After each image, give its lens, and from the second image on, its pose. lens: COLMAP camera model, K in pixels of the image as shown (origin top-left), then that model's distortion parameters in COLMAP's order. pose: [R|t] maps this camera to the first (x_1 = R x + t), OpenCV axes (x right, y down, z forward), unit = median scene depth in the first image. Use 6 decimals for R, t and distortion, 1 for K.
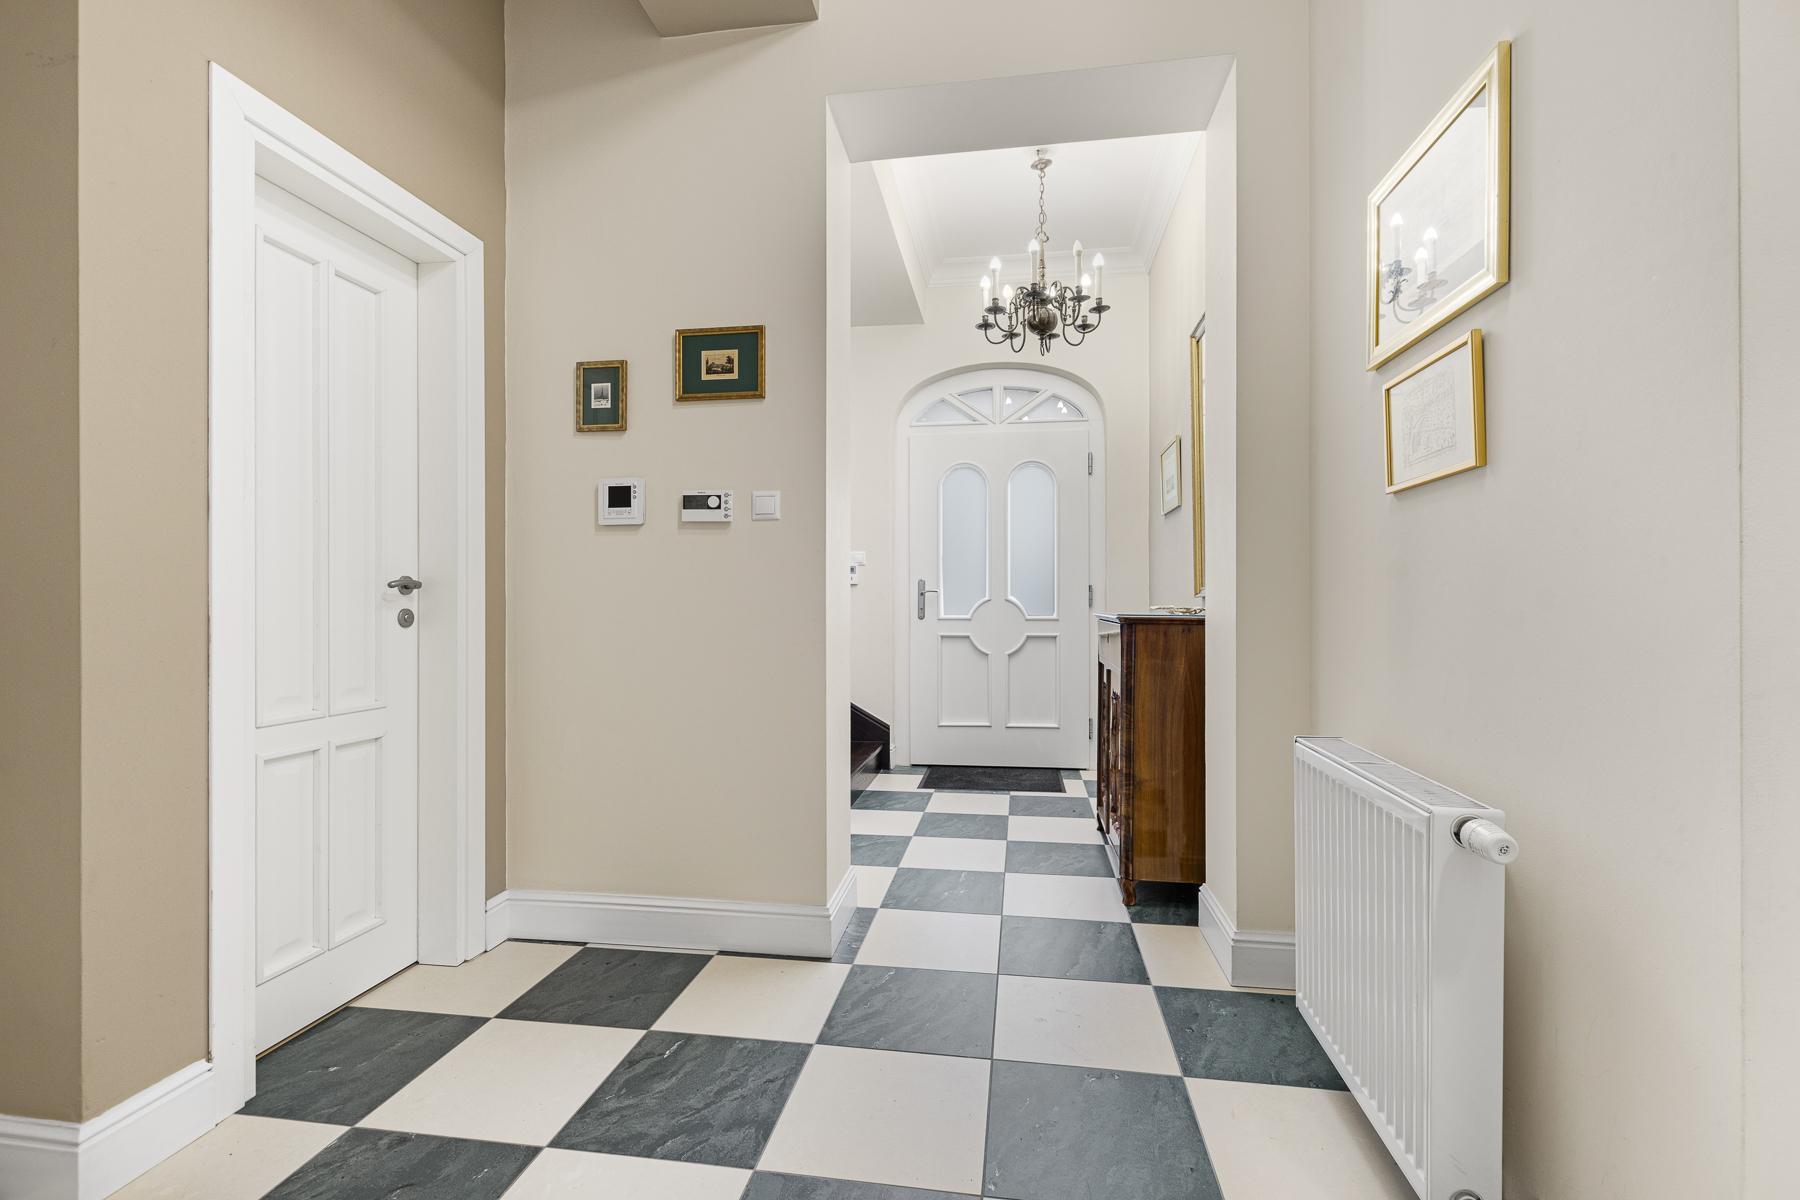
lens RADIAL K [[787.5, 0, 897.0], [0, 787.5, 599.8], [0, 0, 1]] dist [0.007403, -0.002613]
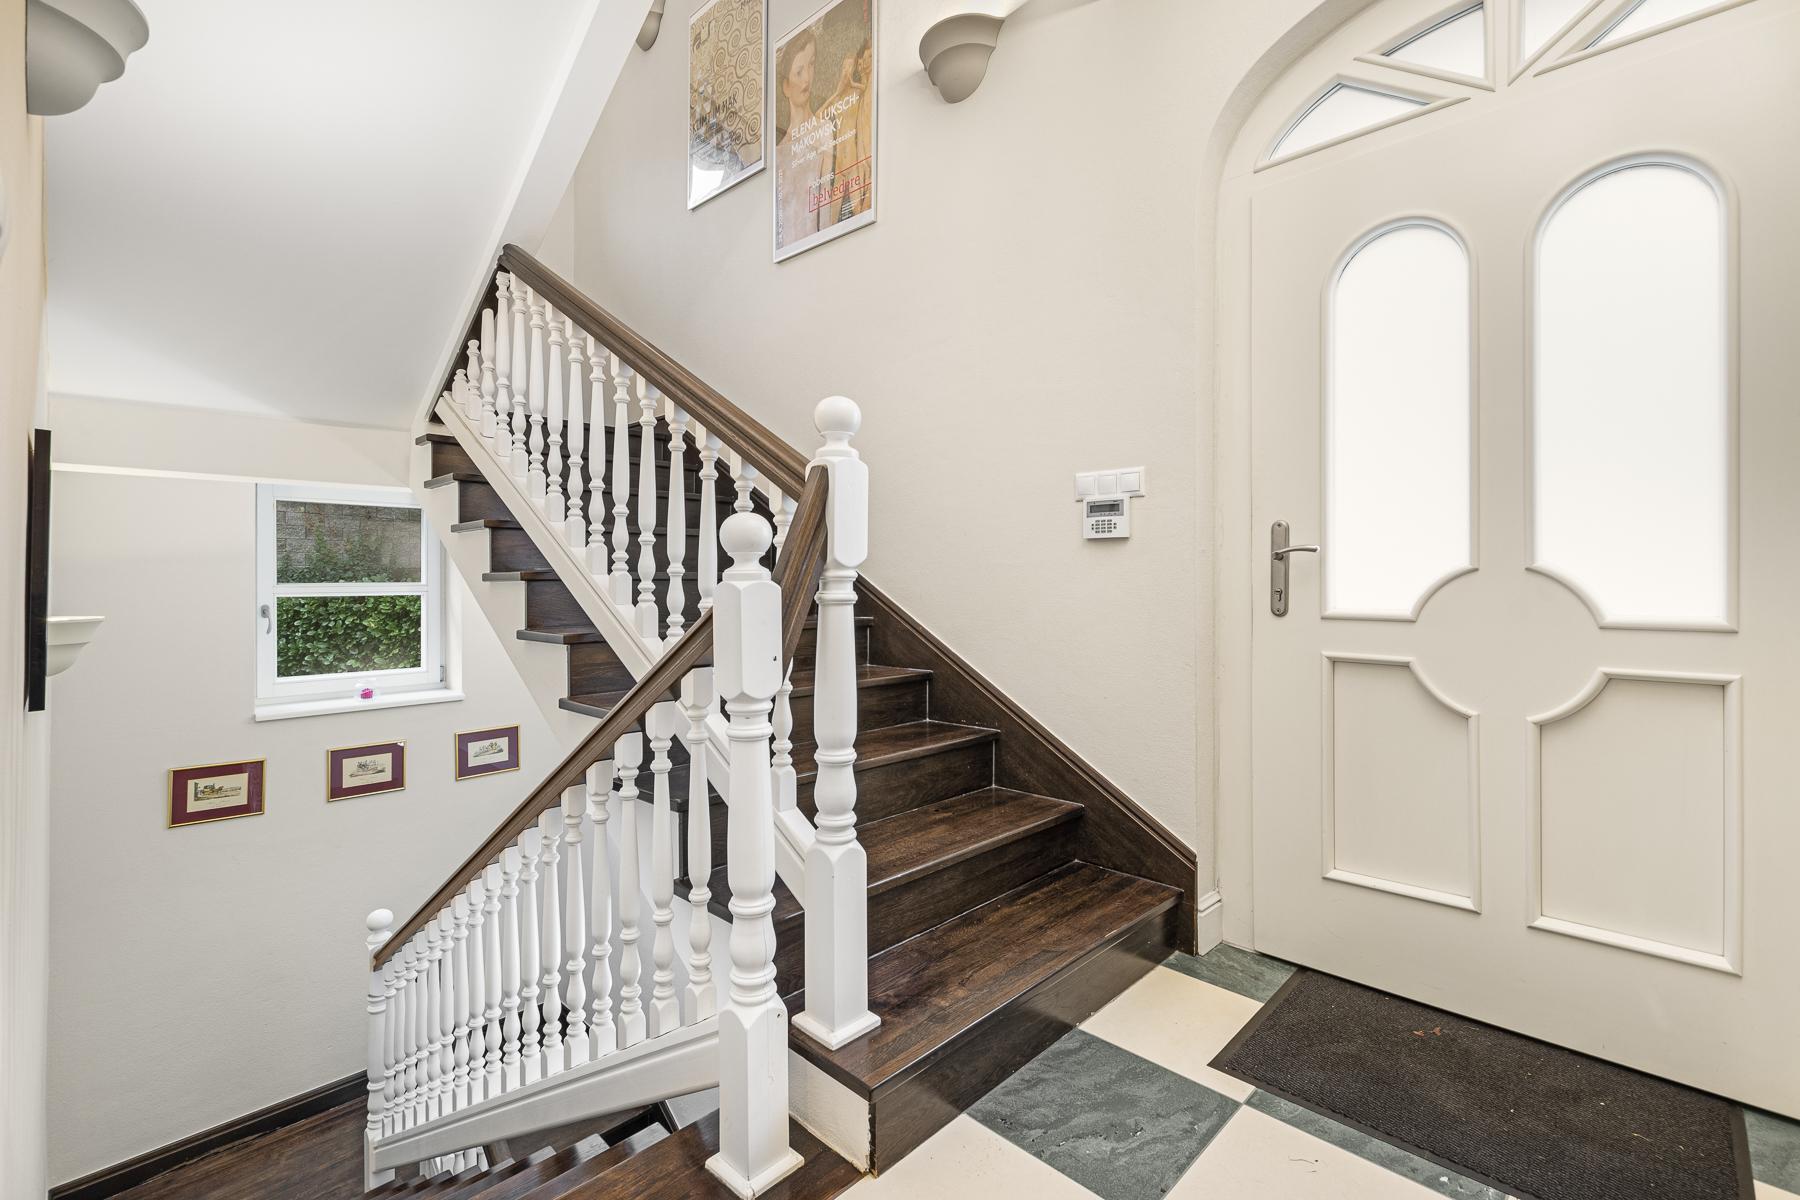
lens RADIAL K [[787.5, 0, 906.1], [0, 787.5, 586.8], [0, 0, 1]] dist [0.007403, -0.002613]
pose [[0.808817, 0.003548, -0.588049, 0.119428], [-0.002889, 0.999994, 0.002059, 0.008650], [0.588053, 0.000033, 0.808823, 0.544033]]
